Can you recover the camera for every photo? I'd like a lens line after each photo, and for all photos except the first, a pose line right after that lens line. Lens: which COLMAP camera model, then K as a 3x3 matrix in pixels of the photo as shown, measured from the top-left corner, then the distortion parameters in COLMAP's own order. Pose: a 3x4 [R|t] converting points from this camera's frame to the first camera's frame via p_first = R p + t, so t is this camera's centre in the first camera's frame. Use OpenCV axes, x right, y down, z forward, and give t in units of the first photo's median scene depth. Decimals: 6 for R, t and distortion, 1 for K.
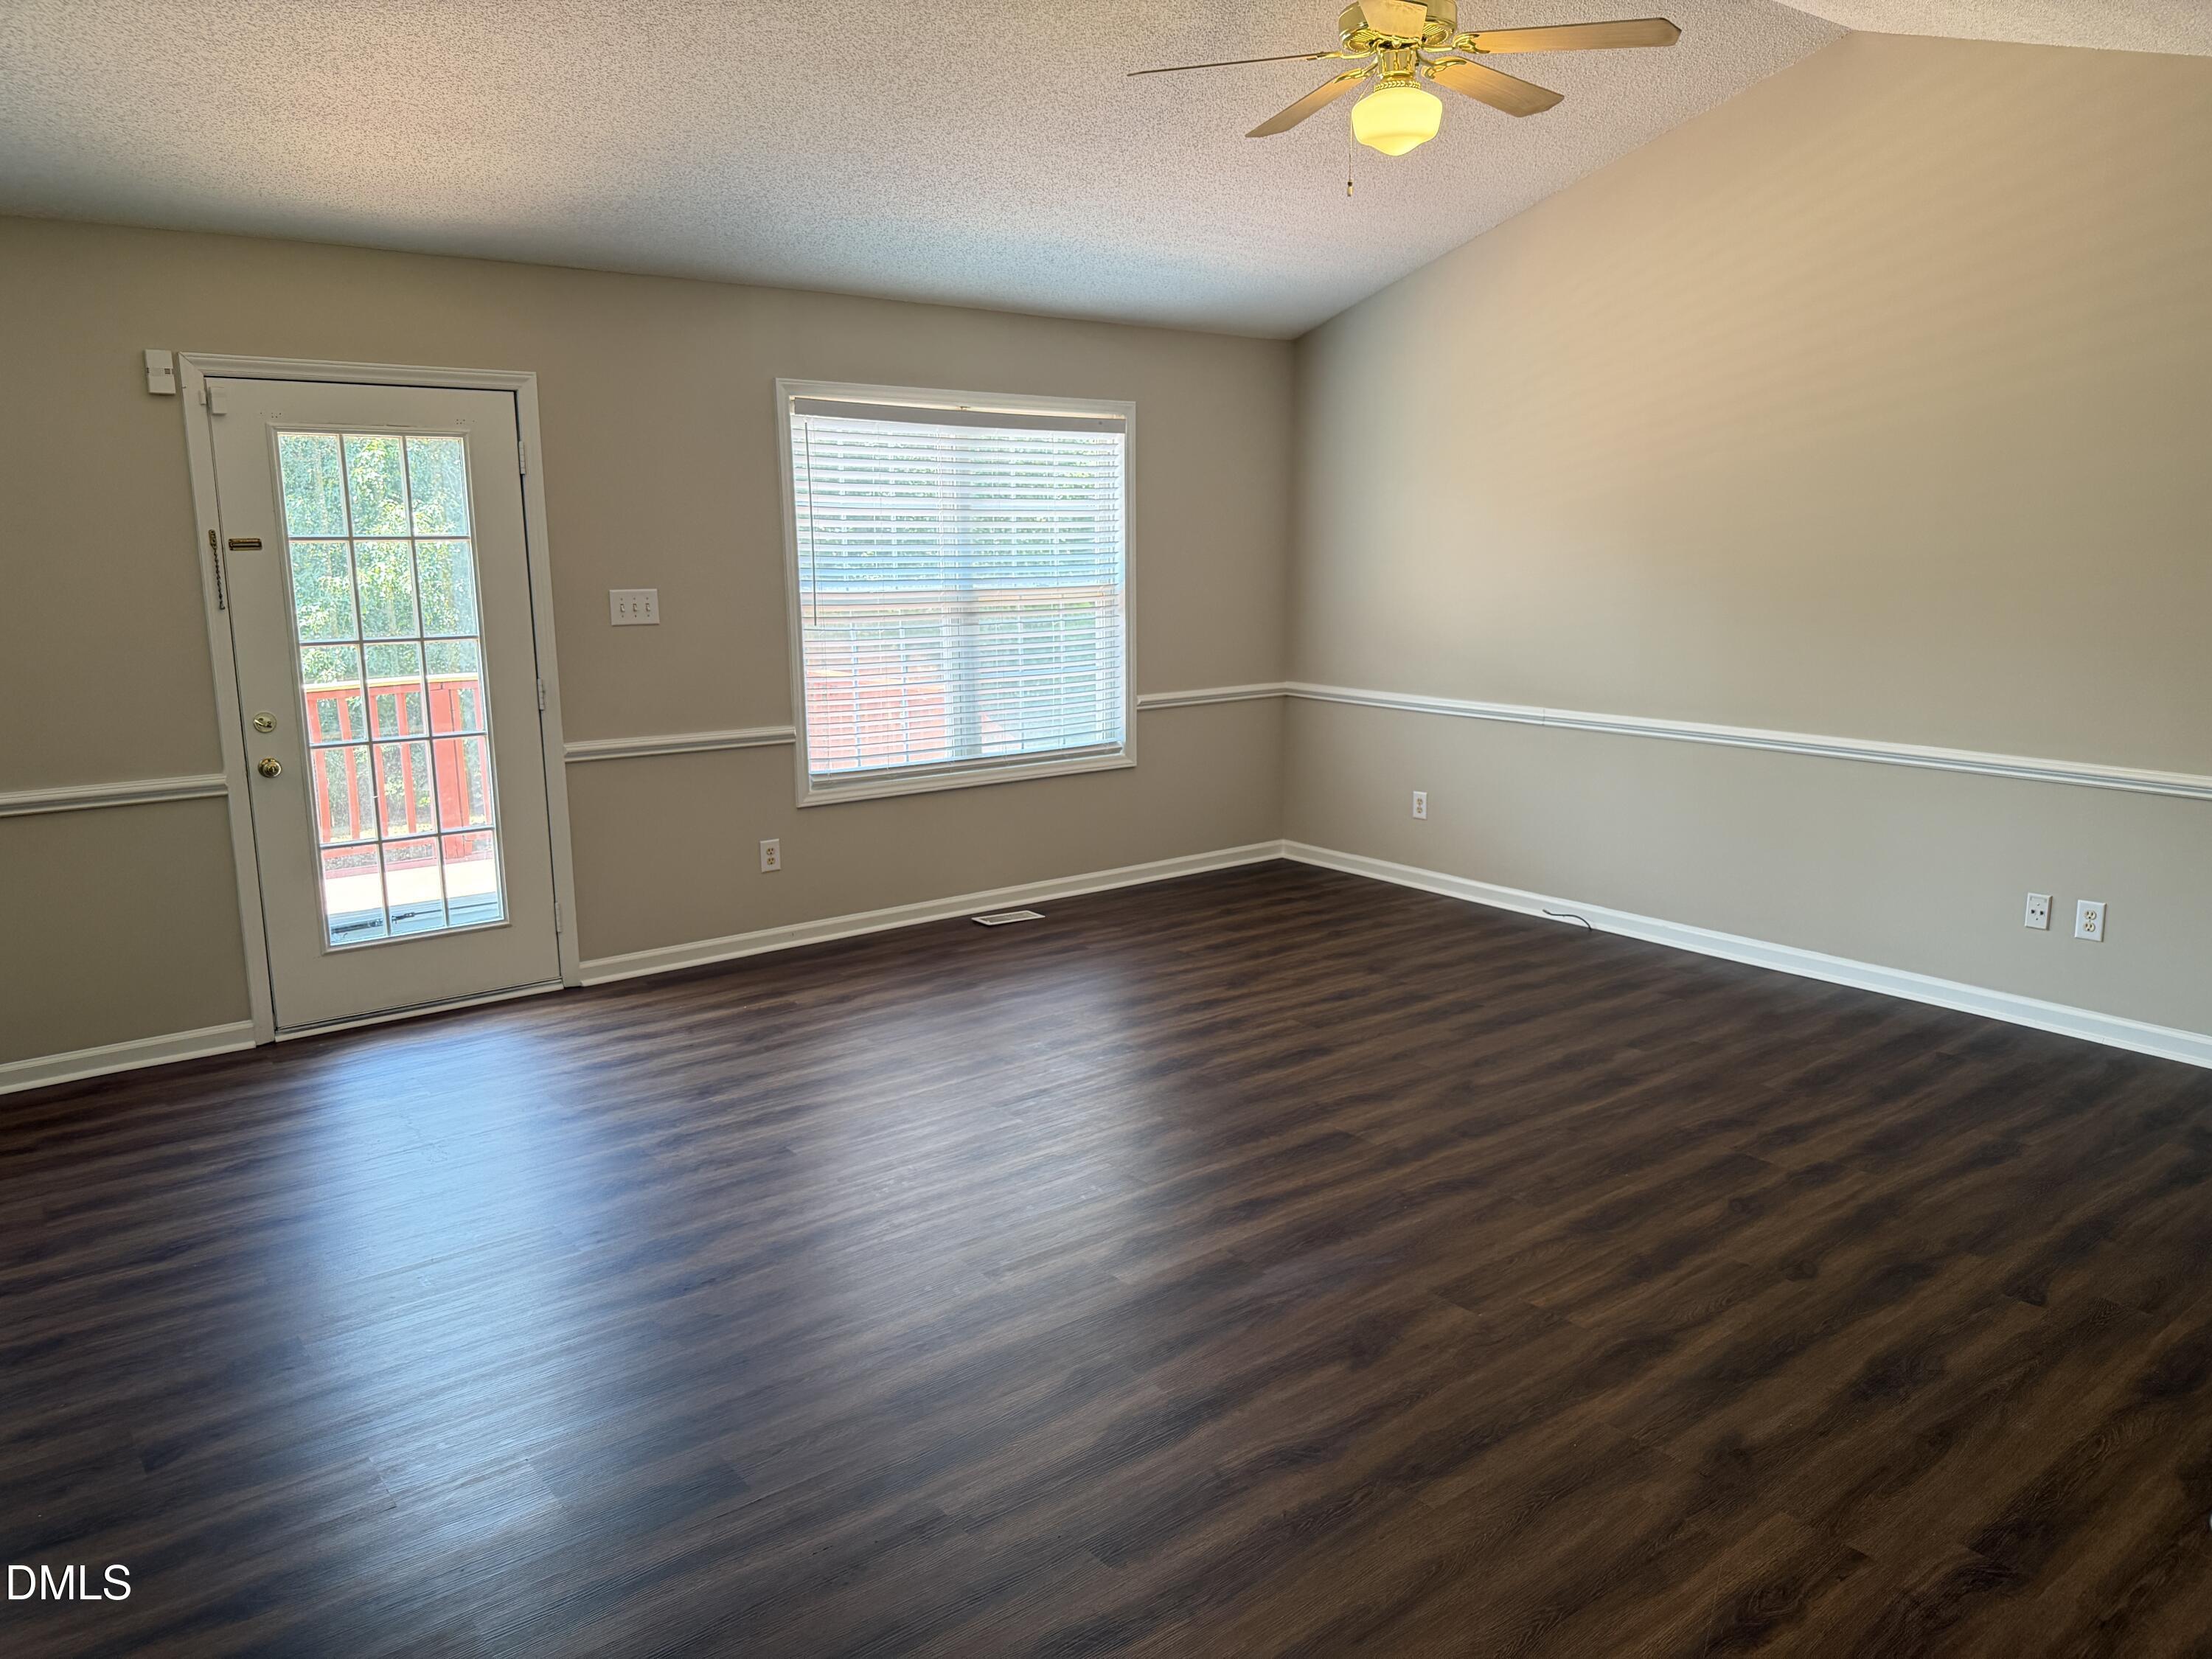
lens RADIAL K [[1559.2, 0, 1116.2], [0, 1559.2, 829.4], [0, 0, 1]] dist [0.142098, -0.212033]
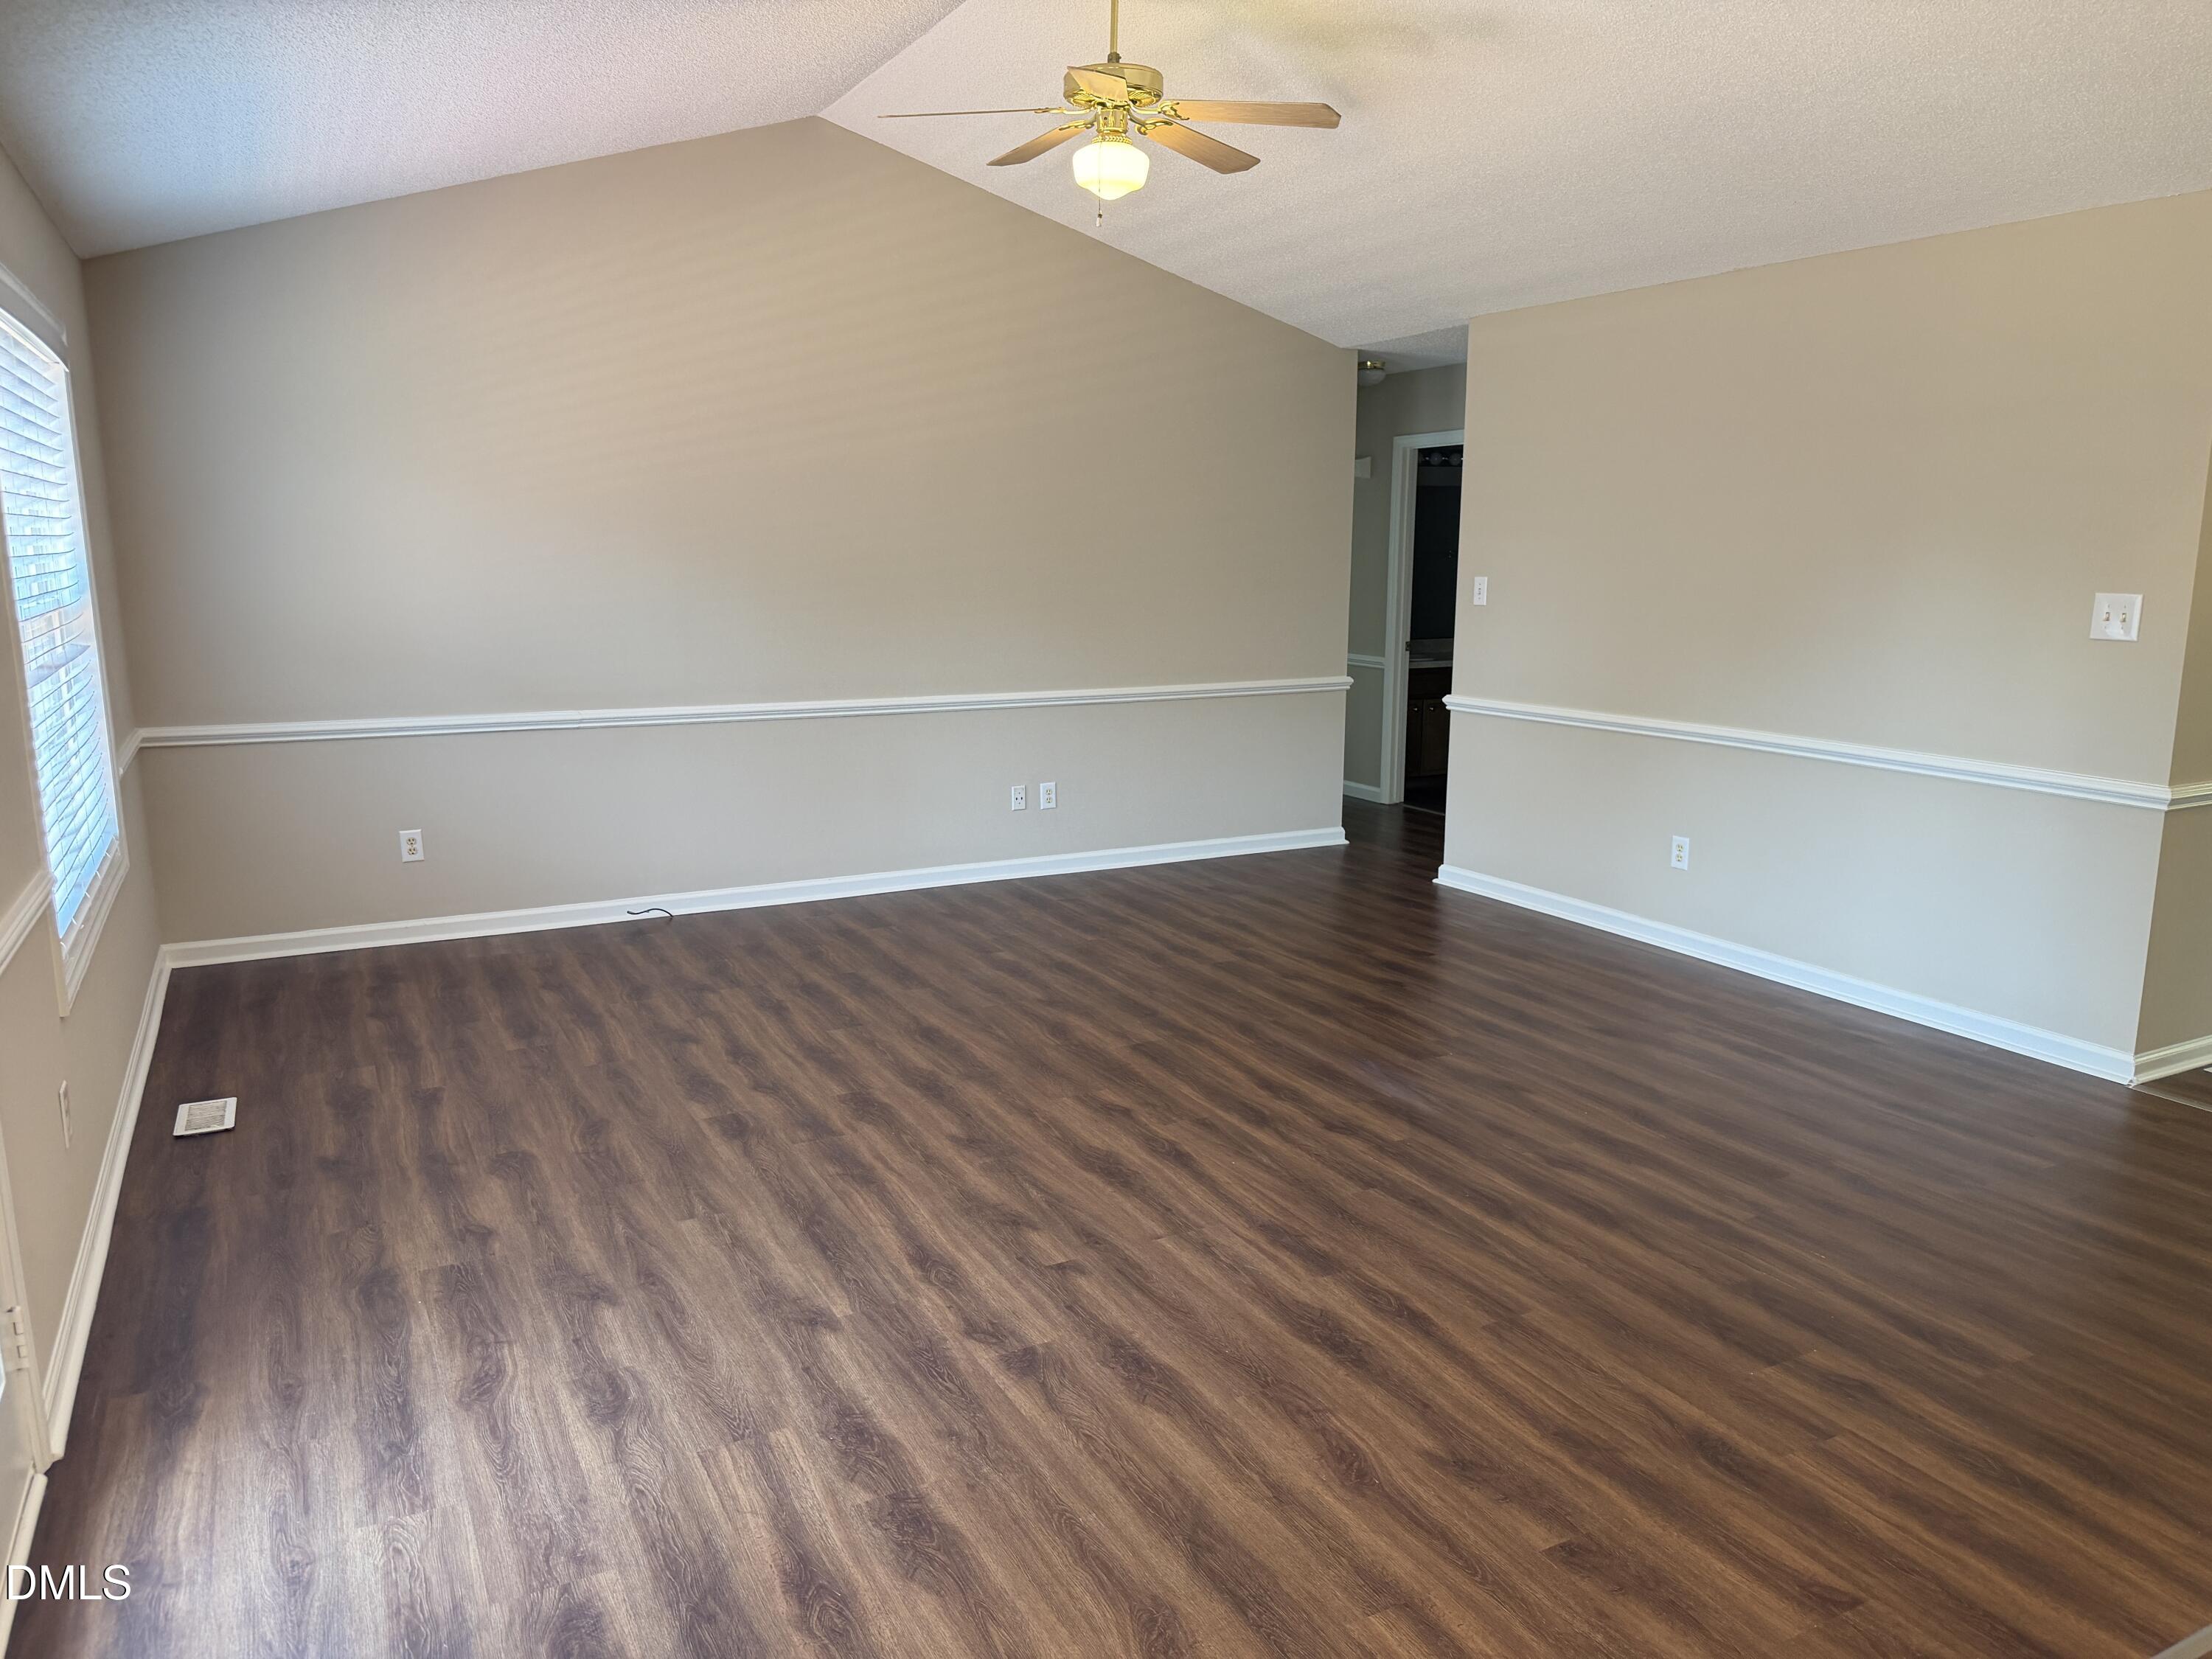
lens RADIAL K [[1559.2, 0, 1116.2], [0, 1559.2, 829.4], [0, 0, 1]] dist [0.142098, -0.212033]
pose [[0.184314, -0.173675, 0.967401, -0.813340], [0.182894, 0.973134, 0.139859, -0.106967], [-0.965701, 0.151154, 0.211127, 0.647623]]
